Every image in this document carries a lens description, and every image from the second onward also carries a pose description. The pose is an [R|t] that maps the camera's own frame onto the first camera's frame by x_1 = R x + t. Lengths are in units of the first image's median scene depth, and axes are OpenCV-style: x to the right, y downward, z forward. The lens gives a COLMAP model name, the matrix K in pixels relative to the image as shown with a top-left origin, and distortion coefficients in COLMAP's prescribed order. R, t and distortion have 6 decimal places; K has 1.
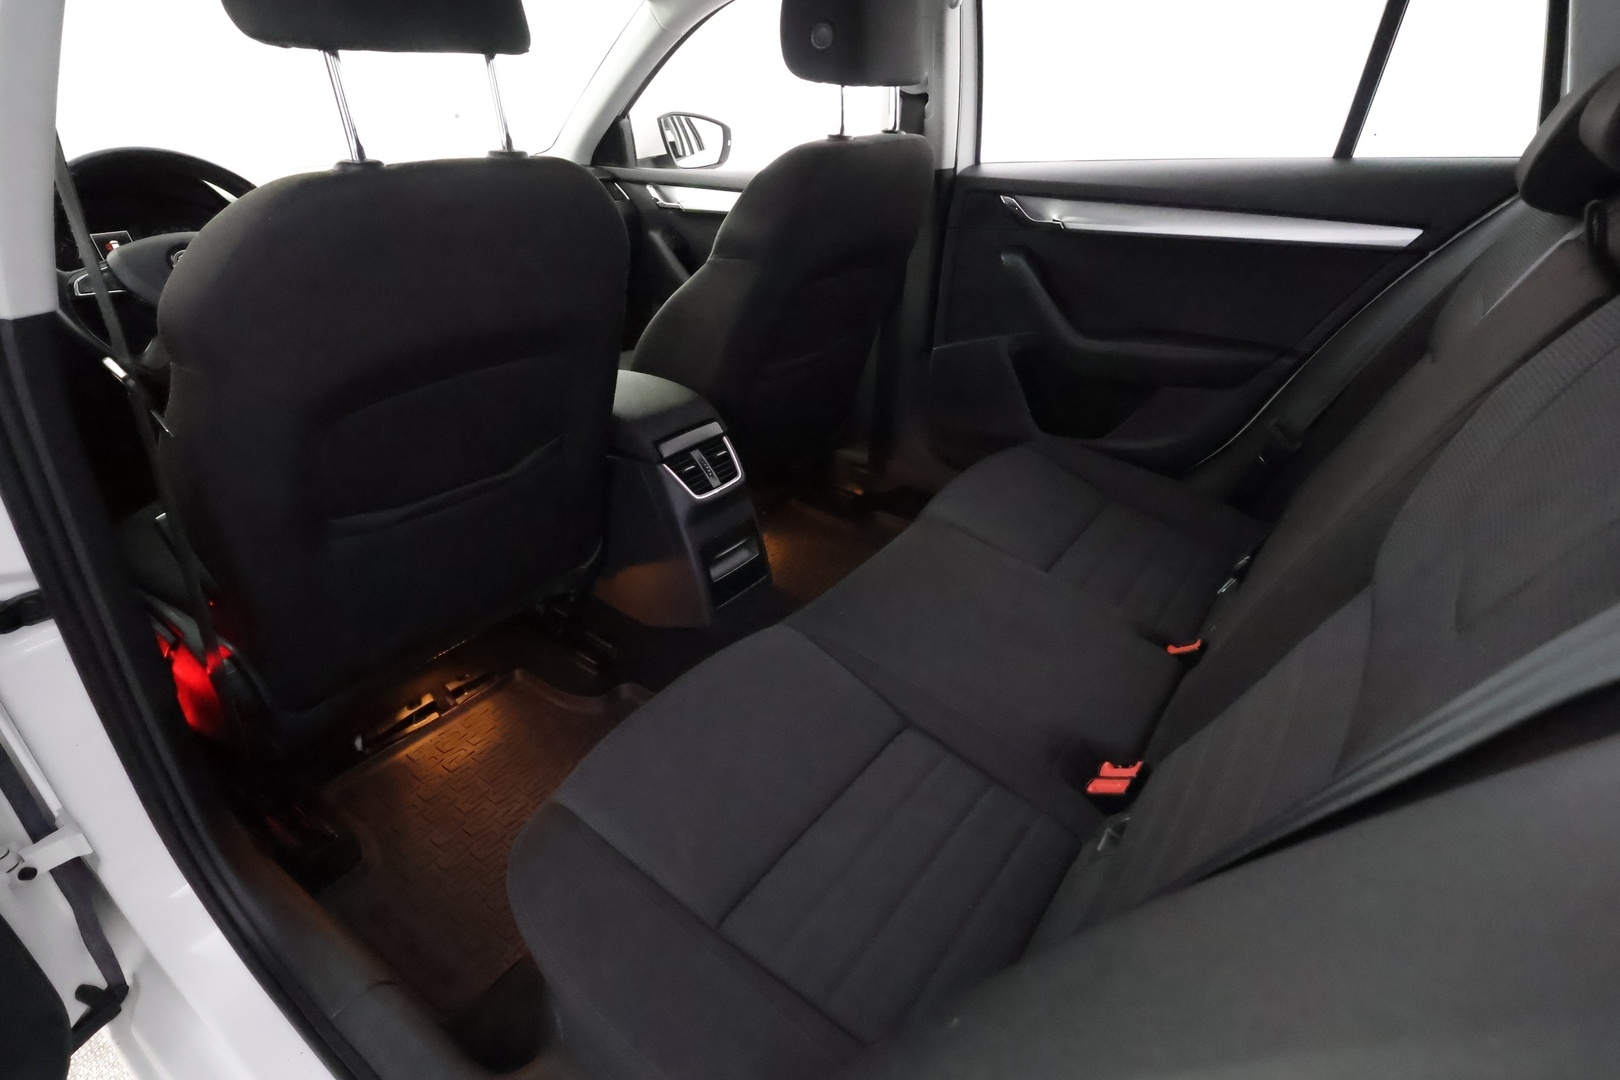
lens RADIAL K [[812.3, 0, 811.2], [0, 812.3, 550.1], [0, 0, 1]] dist [-0.000204, -0.000122]
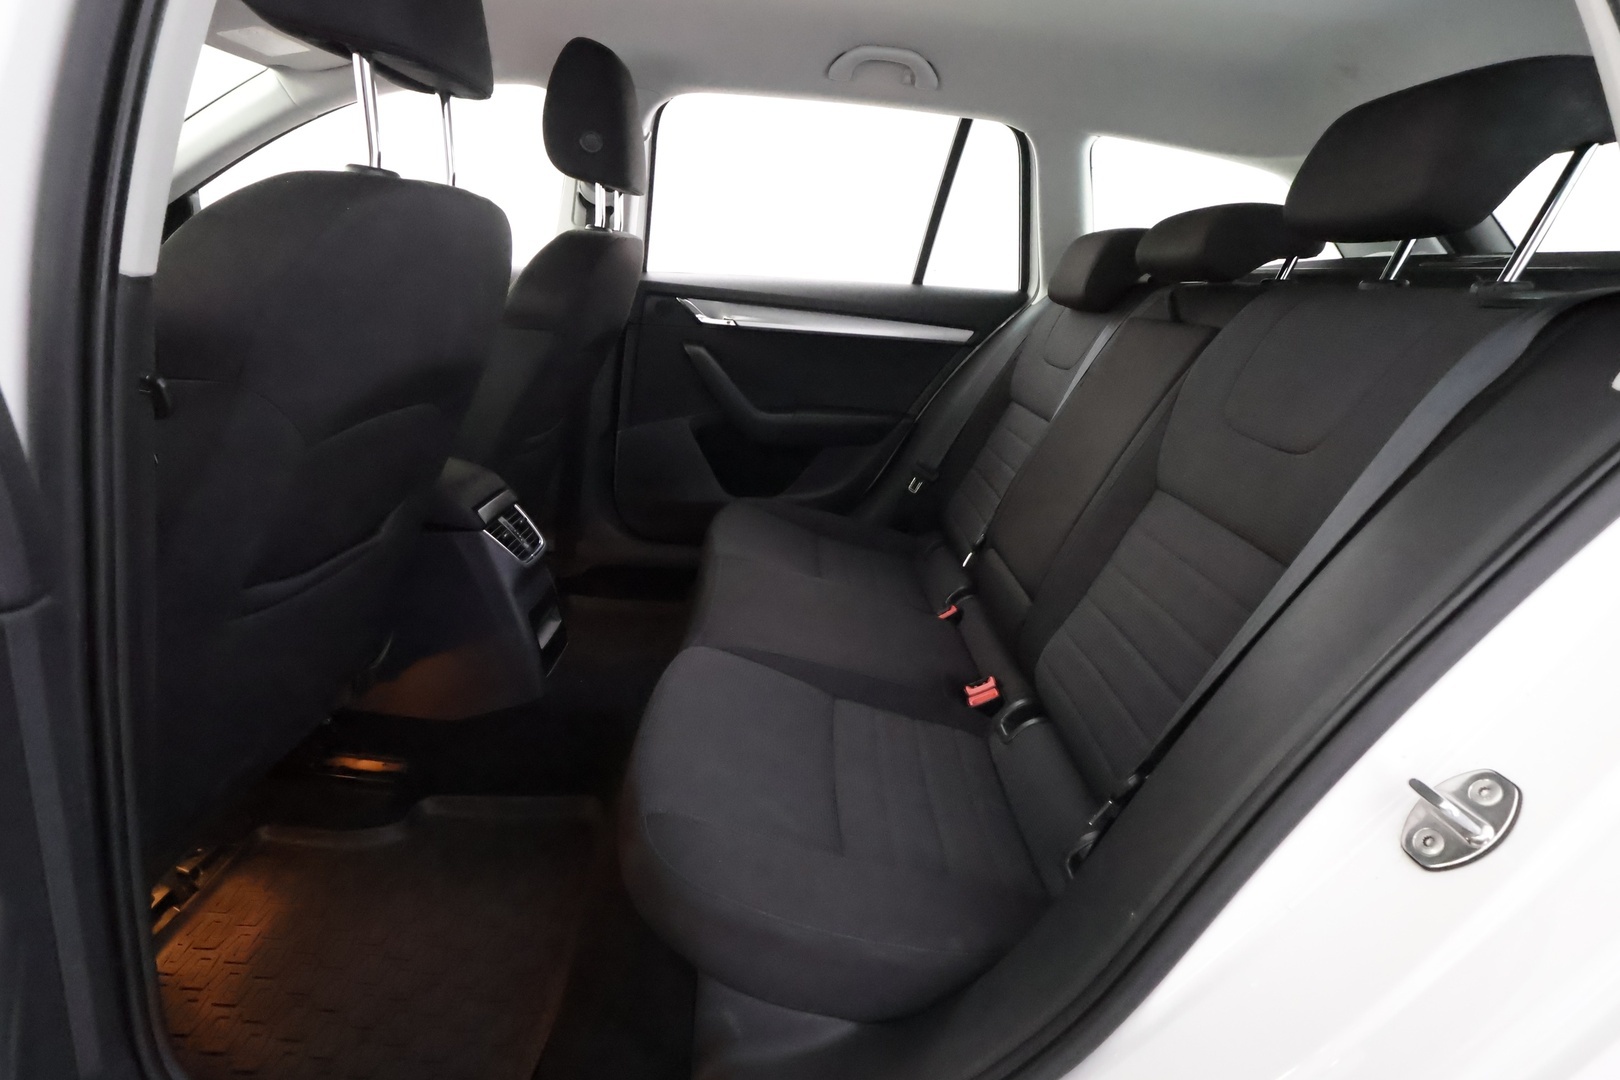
lens RADIAL K [[822.6, 0, 804.8], [0, 822.6, 539.3], [0, 0, 1]] dist [-0.001263, -0.000247]
pose [[0.790318, -0.104719, 0.603682, -0.445341], [0.209590, 0.972052, -0.105769, 0.080710], [-0.575734, 0.210116, 0.790178, 0.029282]]
